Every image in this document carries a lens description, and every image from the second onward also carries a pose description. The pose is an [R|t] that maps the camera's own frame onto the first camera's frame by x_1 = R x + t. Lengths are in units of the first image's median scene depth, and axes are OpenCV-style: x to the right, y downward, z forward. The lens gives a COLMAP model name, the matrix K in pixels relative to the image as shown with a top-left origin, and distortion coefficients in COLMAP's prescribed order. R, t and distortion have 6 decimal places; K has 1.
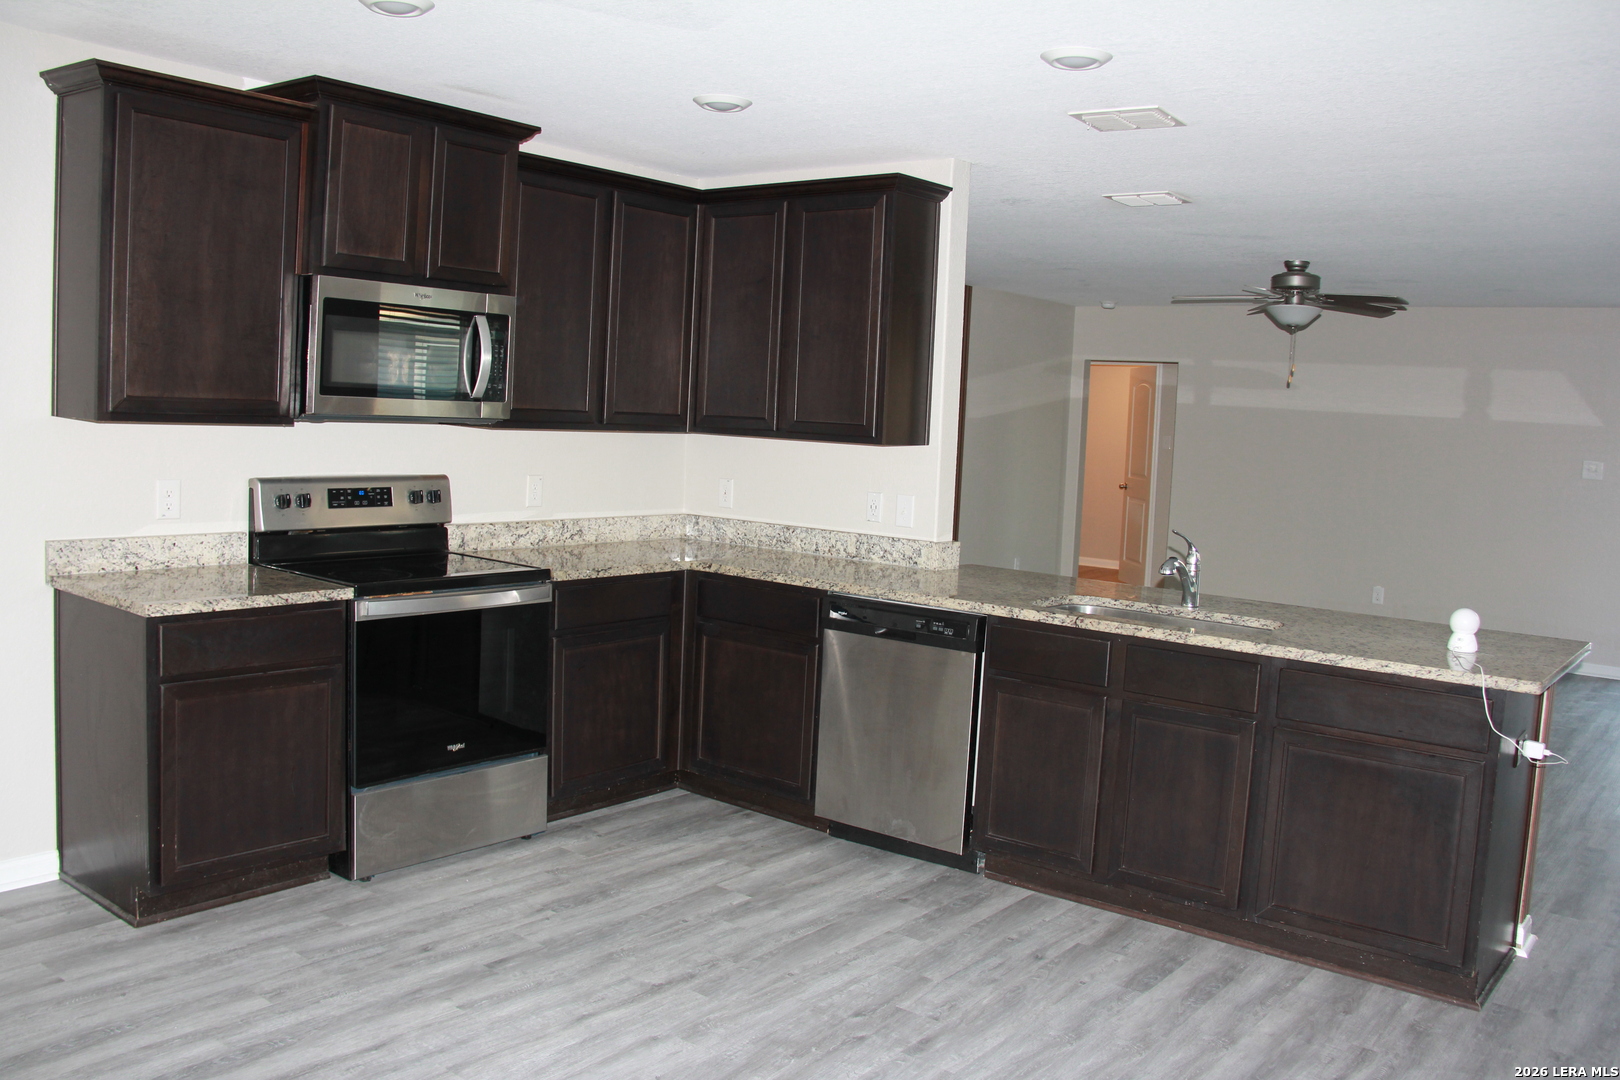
lens RADIAL K [[1347.1, 0, 776.0], [0, 1347.1, 541.7], [0, 0, 1]] dist [-0.195986, 0.161322]
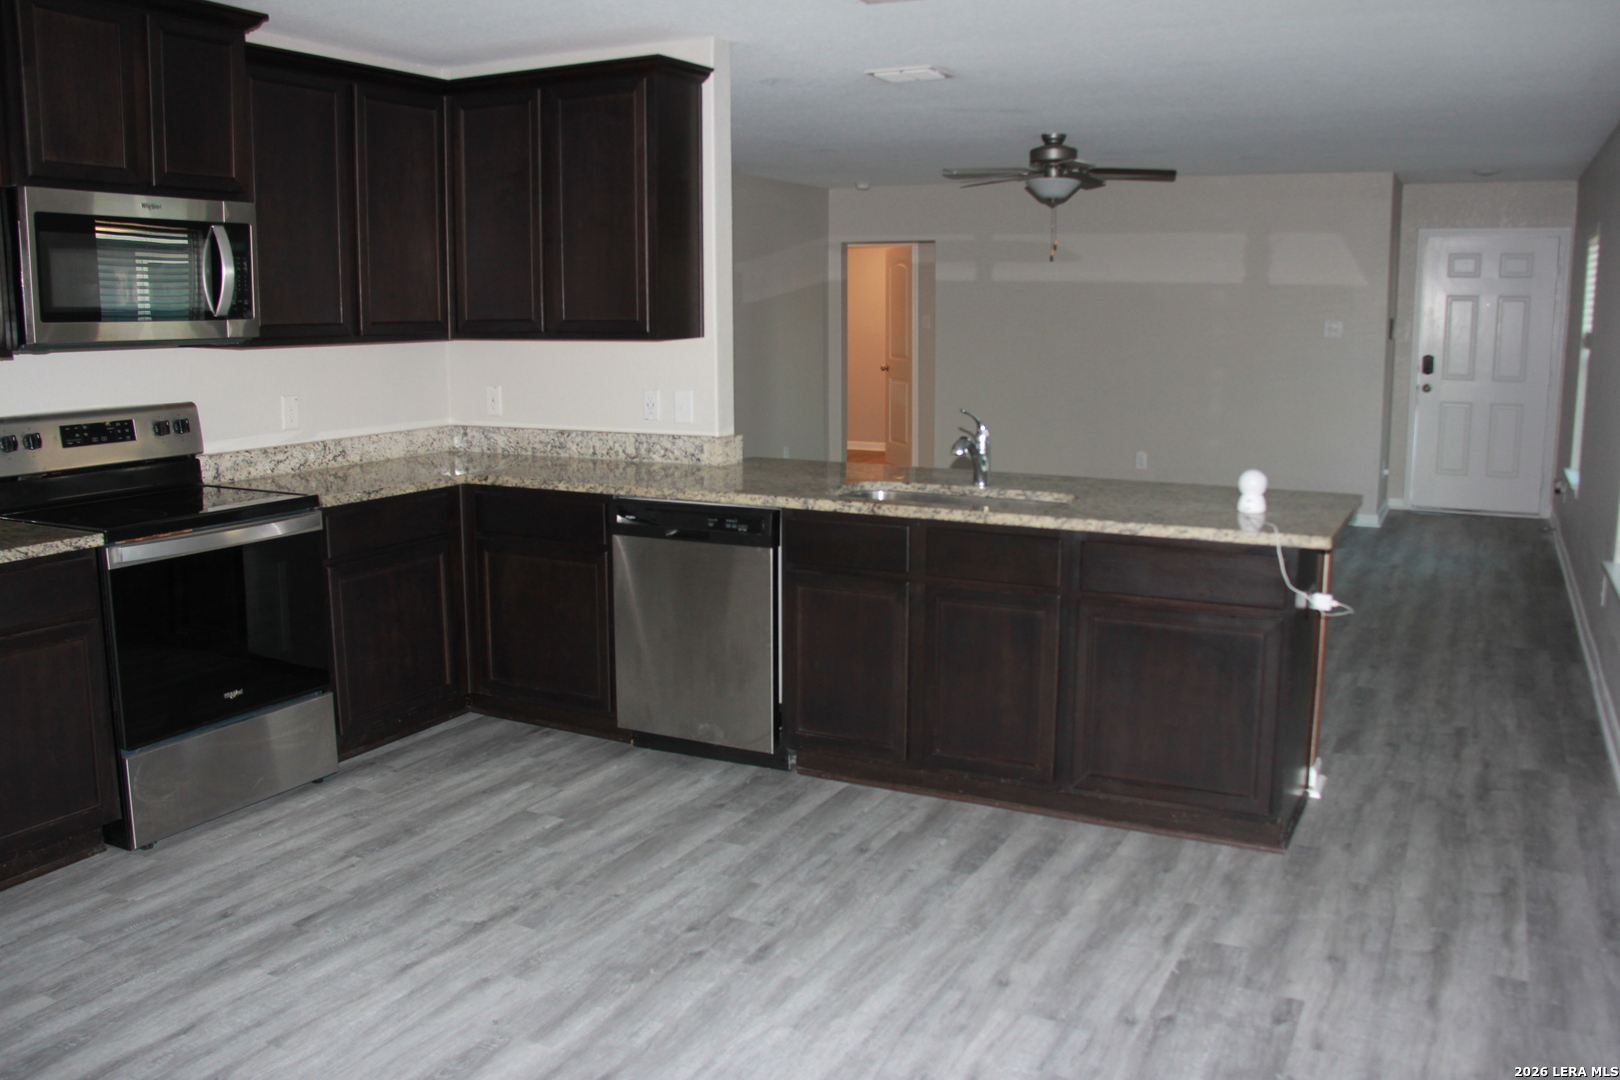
lens RADIAL K [[1358.9, 0, 794.1], [0, 1358.9, 536.8], [0, 0, 1]] dist [-0.194041, 0.174268]
pose [[0.979034, -0.079178, 0.187677, -0.021958], [0.065075, 0.994656, 0.080159, -0.003589], [-0.193021, -0.066265, 0.978954, 0.029285]]
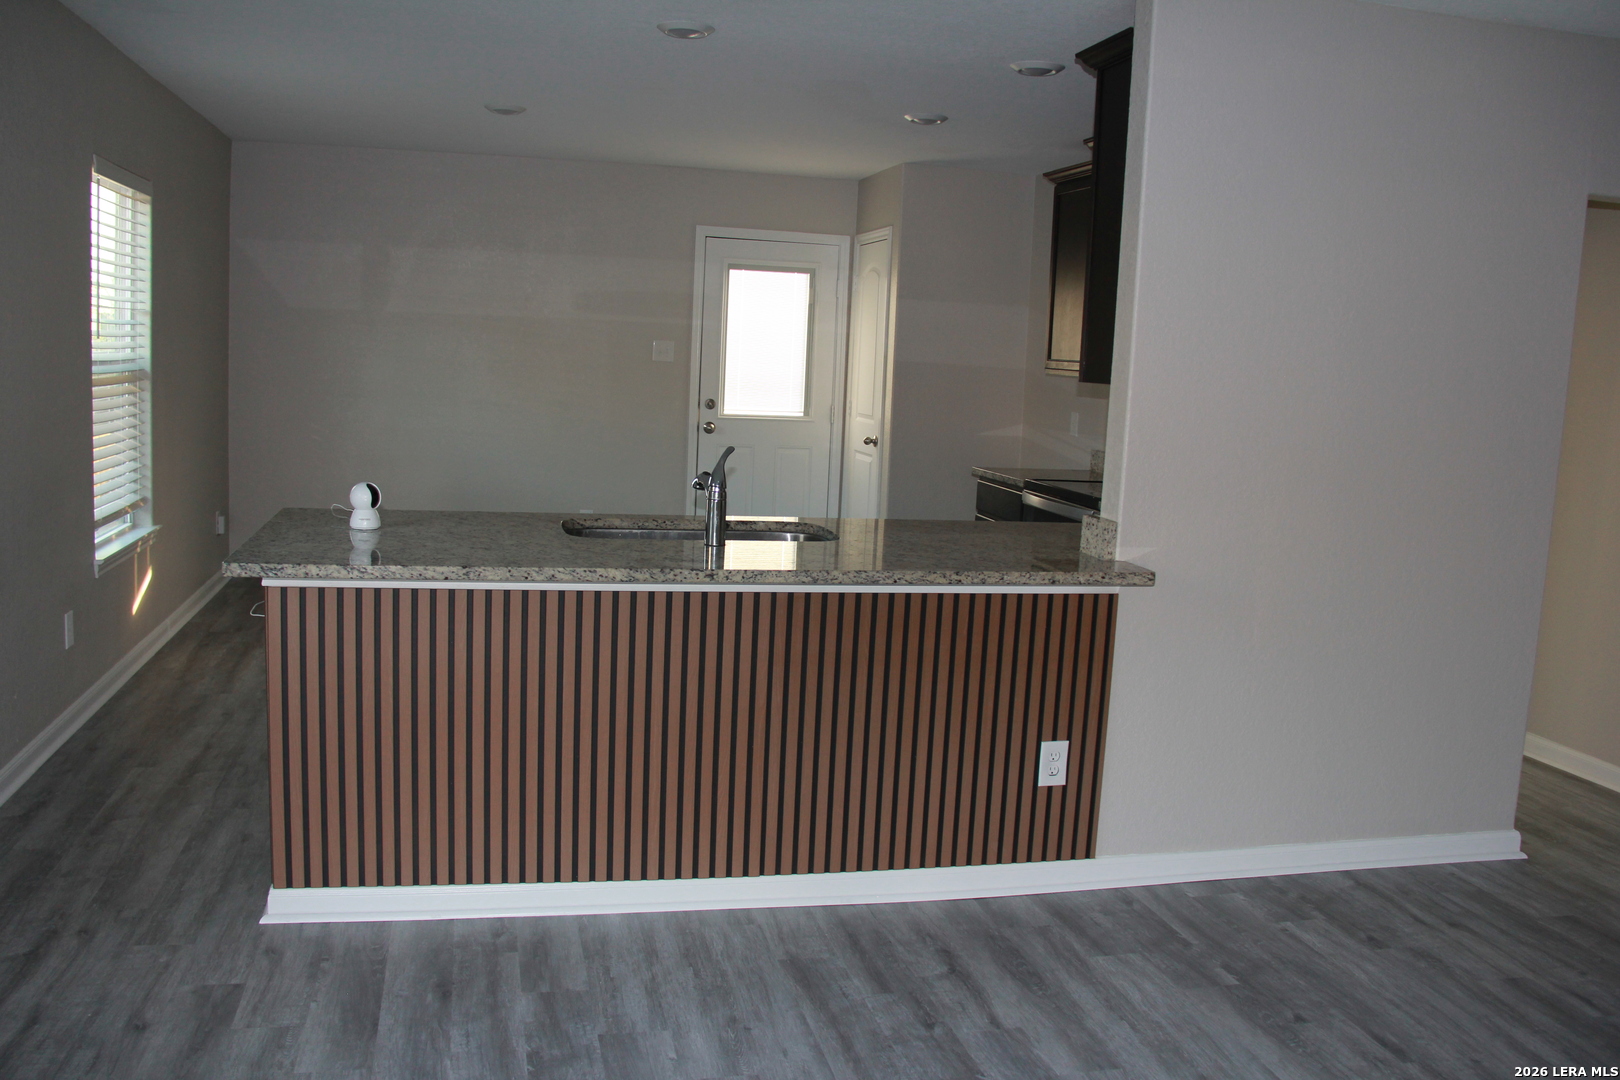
lens RADIAL K [[1358.9, 0, 794.1], [0, 1358.9, 536.8], [0, 0, 1]] dist [-0.194041, 0.174268]
pose [[-0.607296, 0.031553, -0.793849, 1.022230], [-0.154001, 0.975584, 0.156588, -0.099653], [0.779407, 0.217348, -0.587609, 1.663435]]
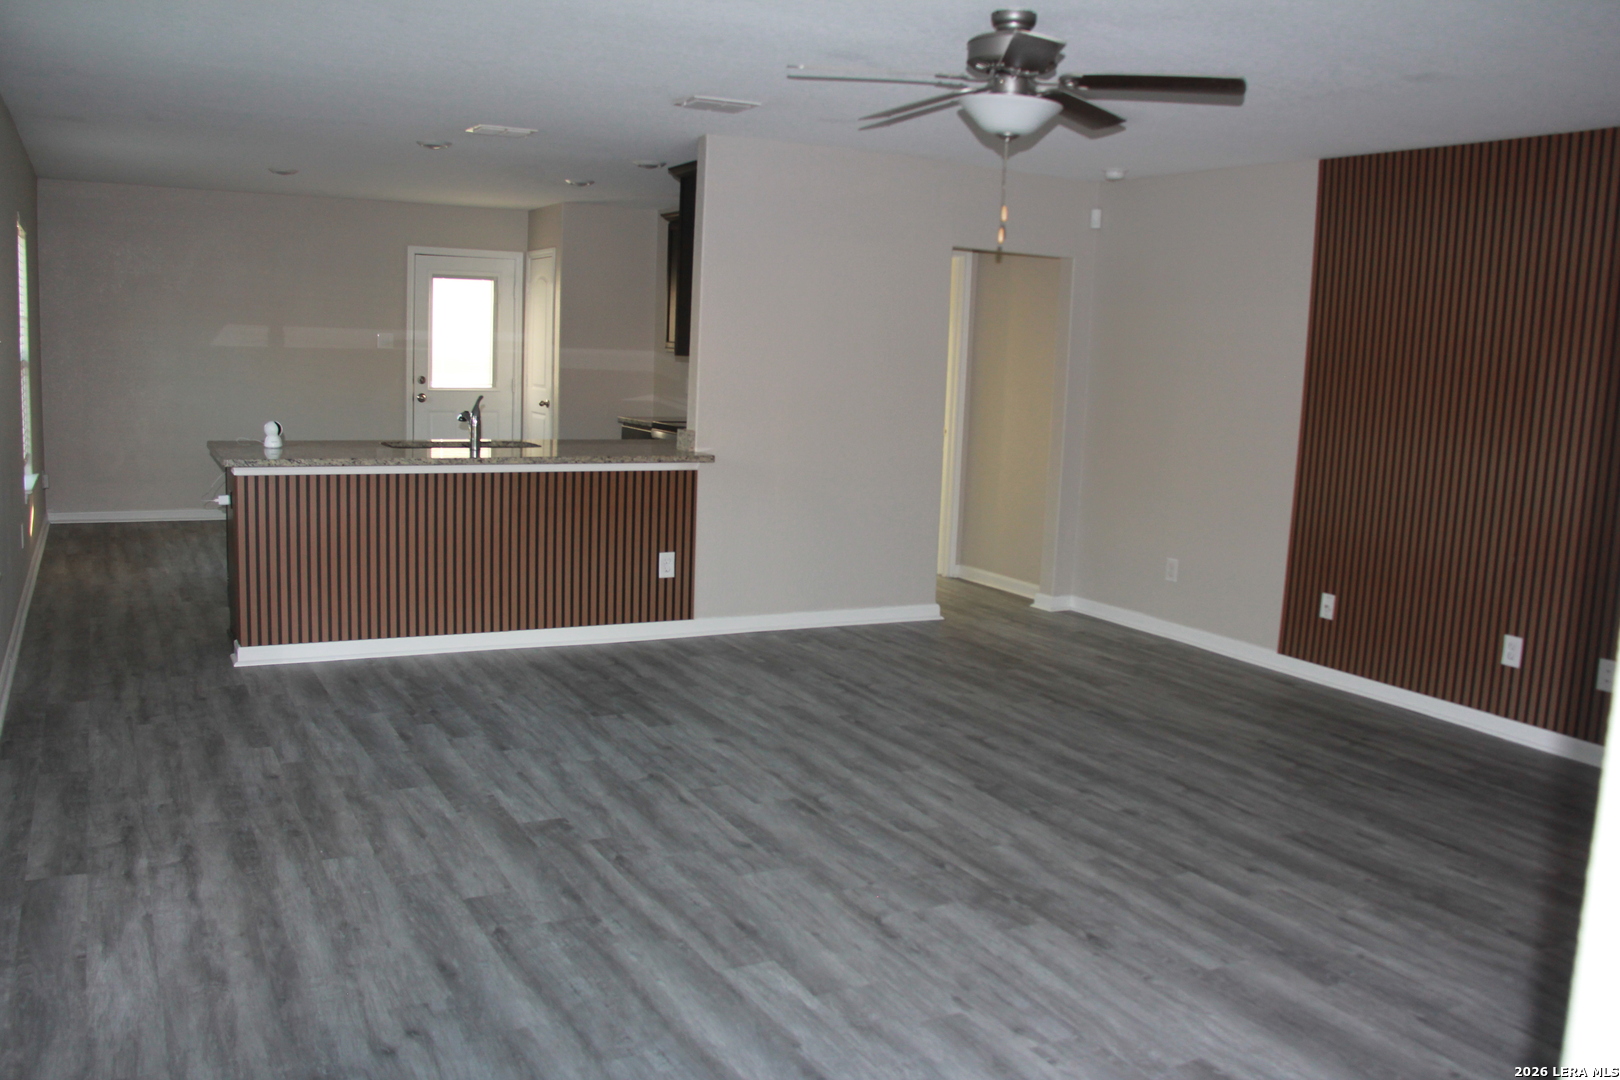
lens RADIAL K [[1358.9, 0, 794.1], [0, 1358.9, 536.8], [0, 0, 1]] dist [-0.194041, 0.174268]
pose [[-0.387713, 0.066720, -0.919362, 1.672389], [-0.147064, 0.980124, 0.133149, -0.114095], [0.909973, 0.186829, -0.370195, 2.054598]]
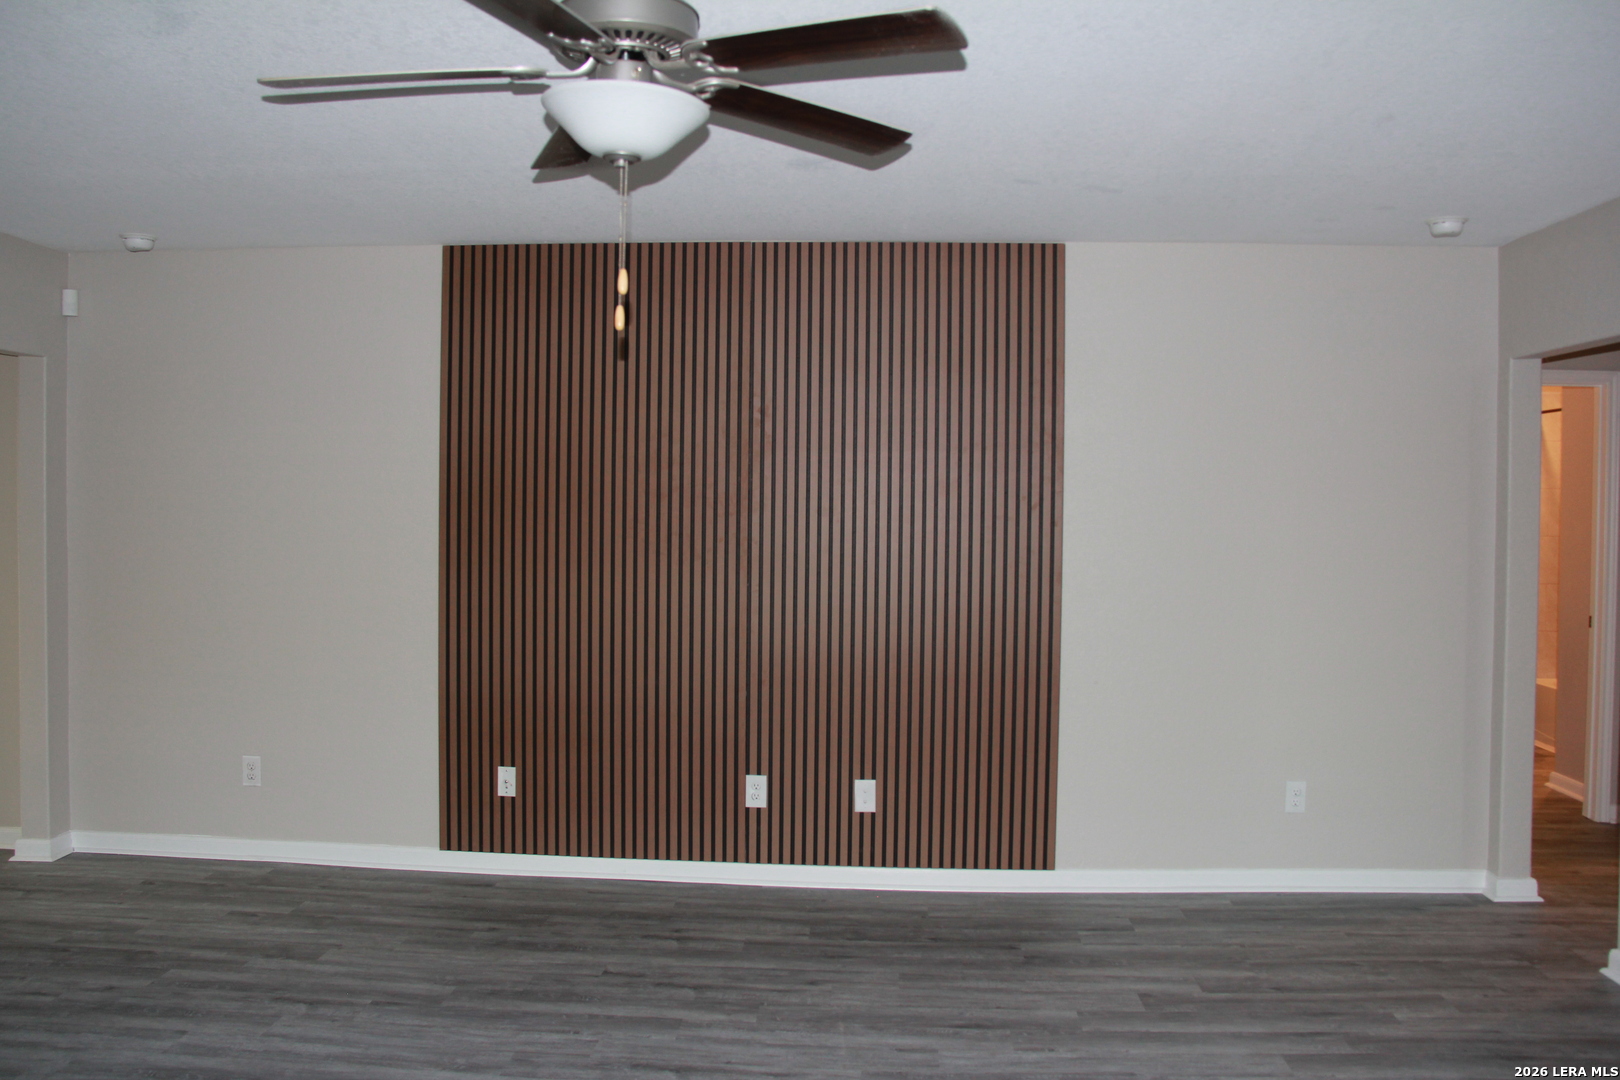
lens RADIAL K [[1358.9, 0, 794.1], [0, 1358.9, 536.8], [0, 0, 1]] dist [-0.194041, 0.174268]
pose [[0.581956, -0.017067, -0.813042, 1.234184], [-0.062674, 0.995865, -0.065765, -0.088751], [0.810802, 0.089229, 0.578479, 1.514694]]
